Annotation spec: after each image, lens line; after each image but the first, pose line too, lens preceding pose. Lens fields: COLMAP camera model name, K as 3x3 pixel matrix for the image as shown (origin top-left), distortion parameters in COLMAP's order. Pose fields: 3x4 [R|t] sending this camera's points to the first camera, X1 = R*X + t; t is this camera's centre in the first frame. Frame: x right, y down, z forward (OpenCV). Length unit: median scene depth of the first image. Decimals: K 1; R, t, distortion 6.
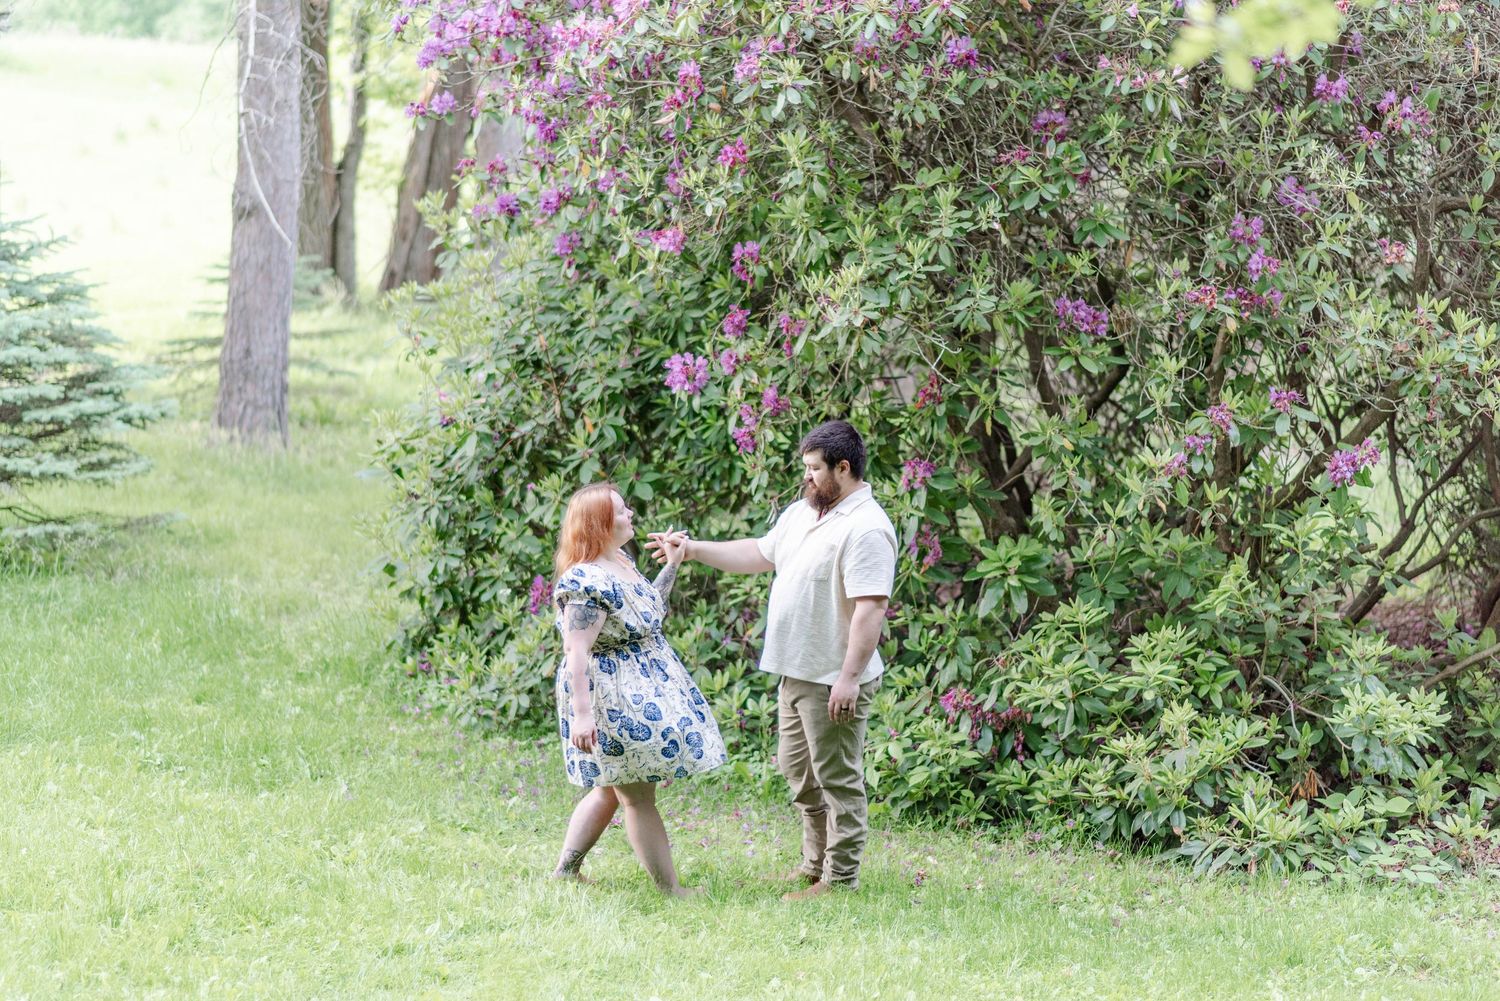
lens RADIAL K [[3660.0, 0, 750.0], [0, 3660.0, 500.5], [0, 0, 1]] dist [0.082584, 0.242843]
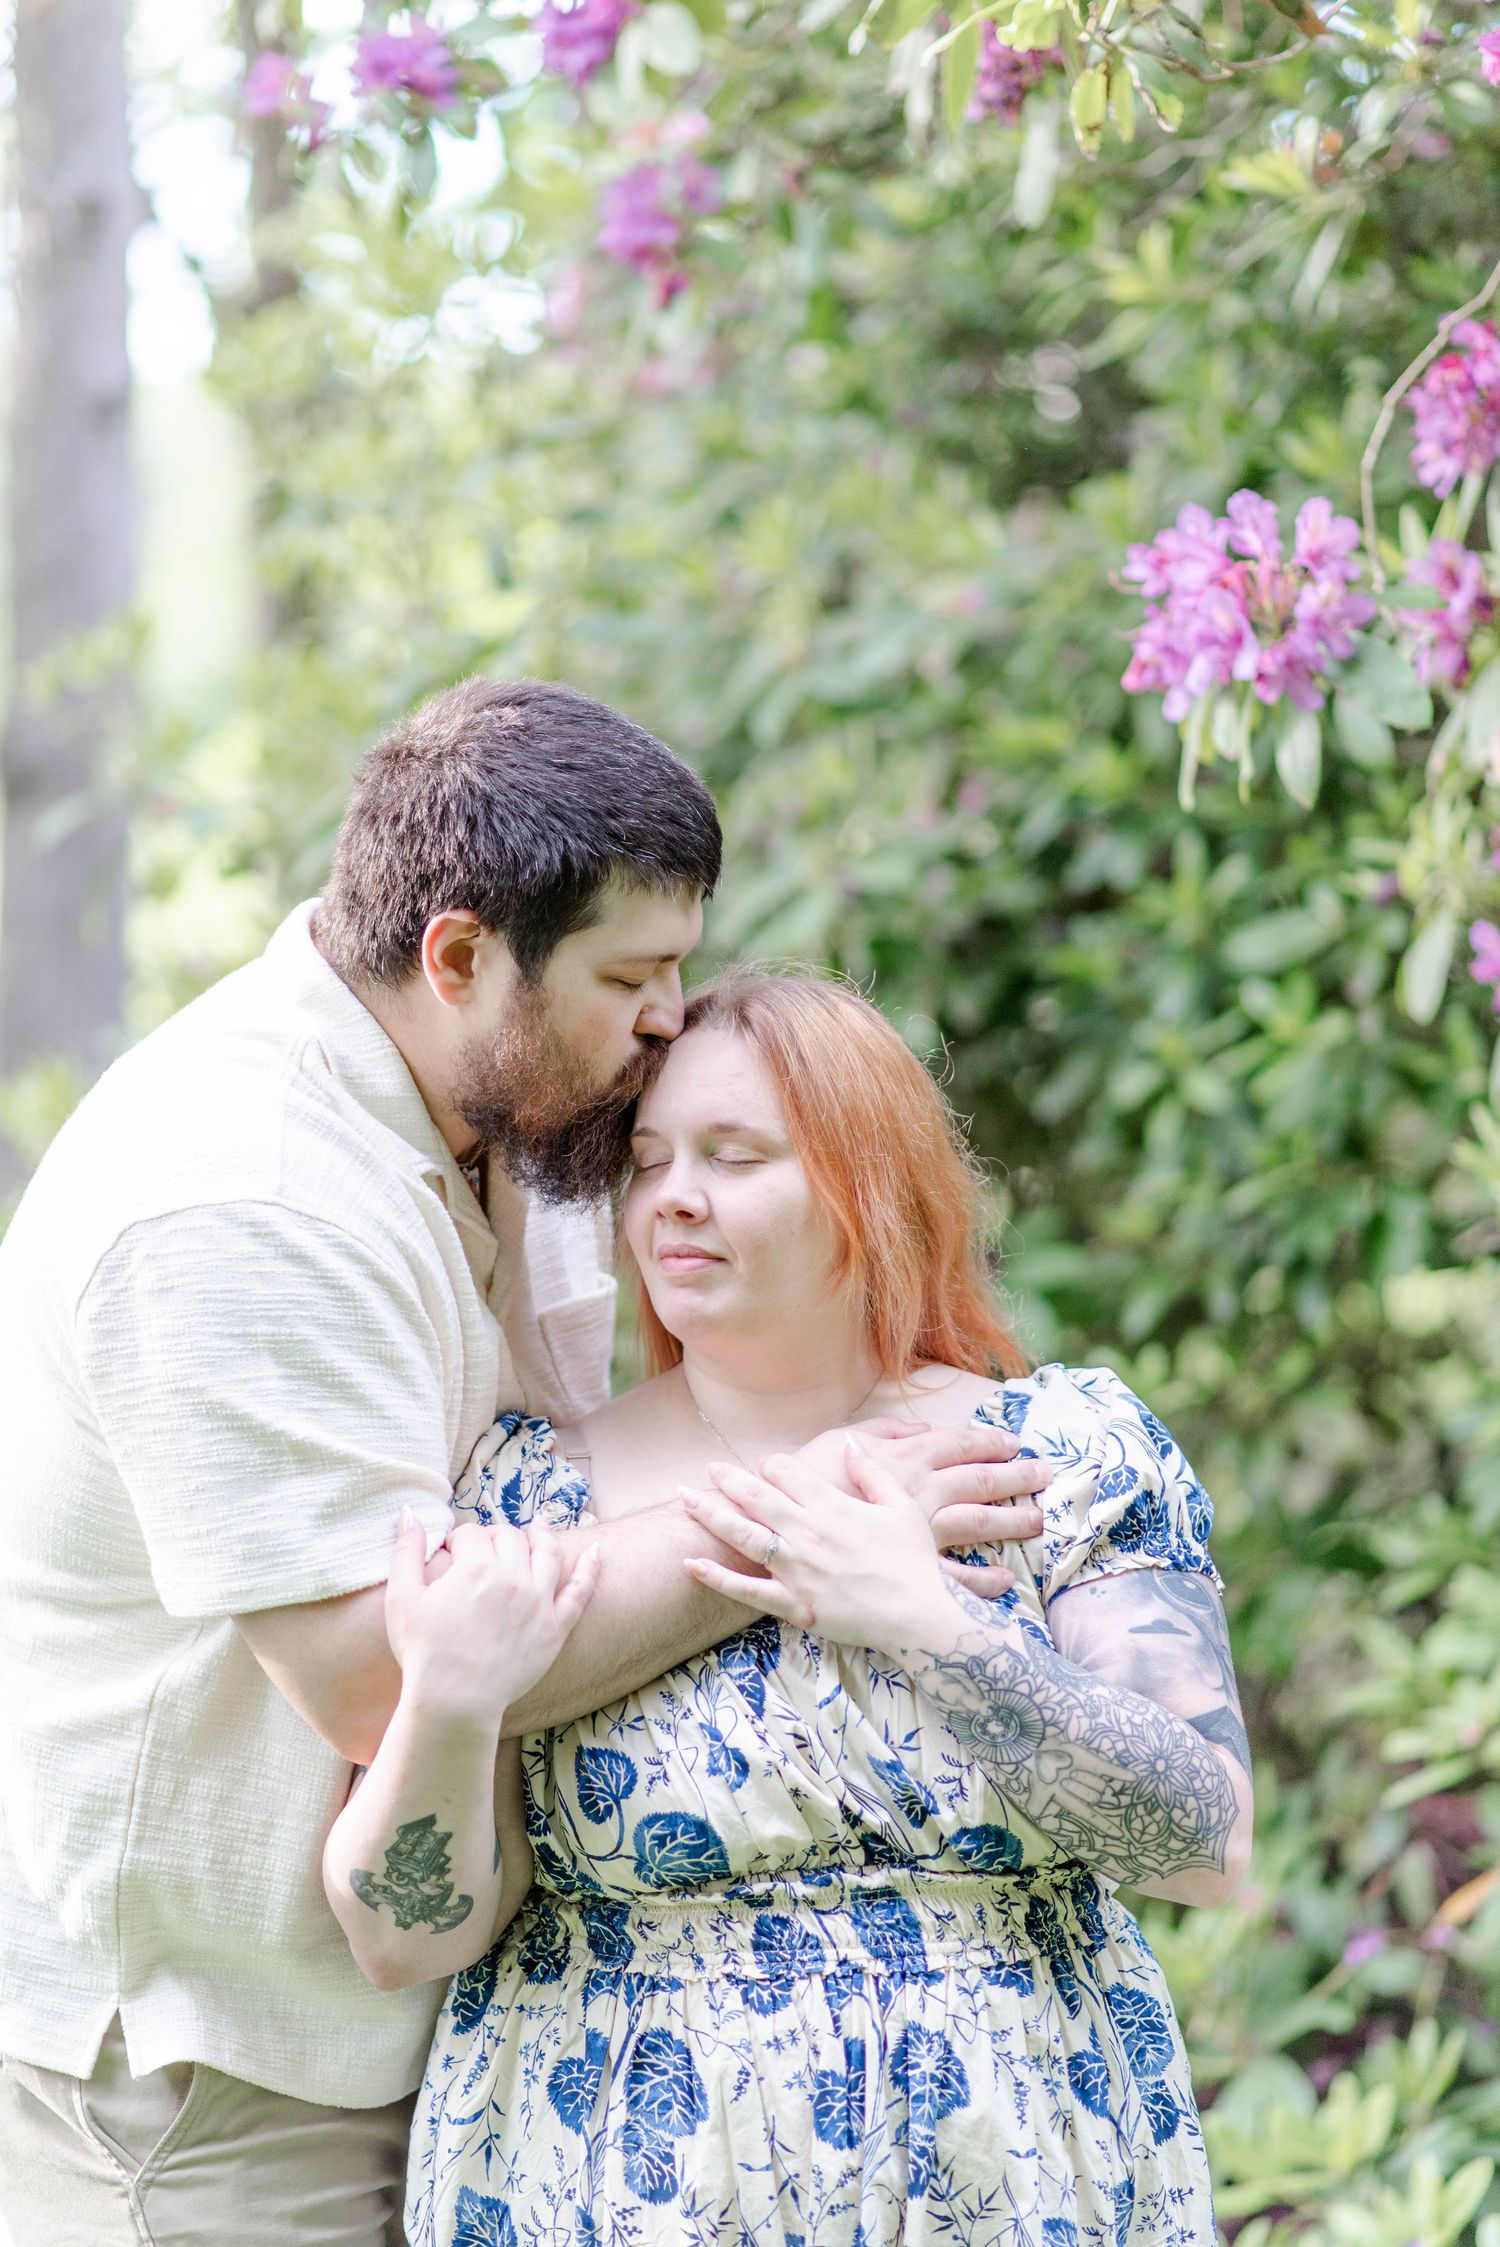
lens RADIAL K [[5482.7, 0, 750.0], [0, 5482.7, 1123.5], [0, 0, 1]] dist [0.082584, 0.242843]
pose [[0.997306, -0.014657, -0.071868, -0.020063], [0.009344, 0.997236, -0.073708, 0.010850], [0.072750, 0.072838, 0.994687, 0.635249]]
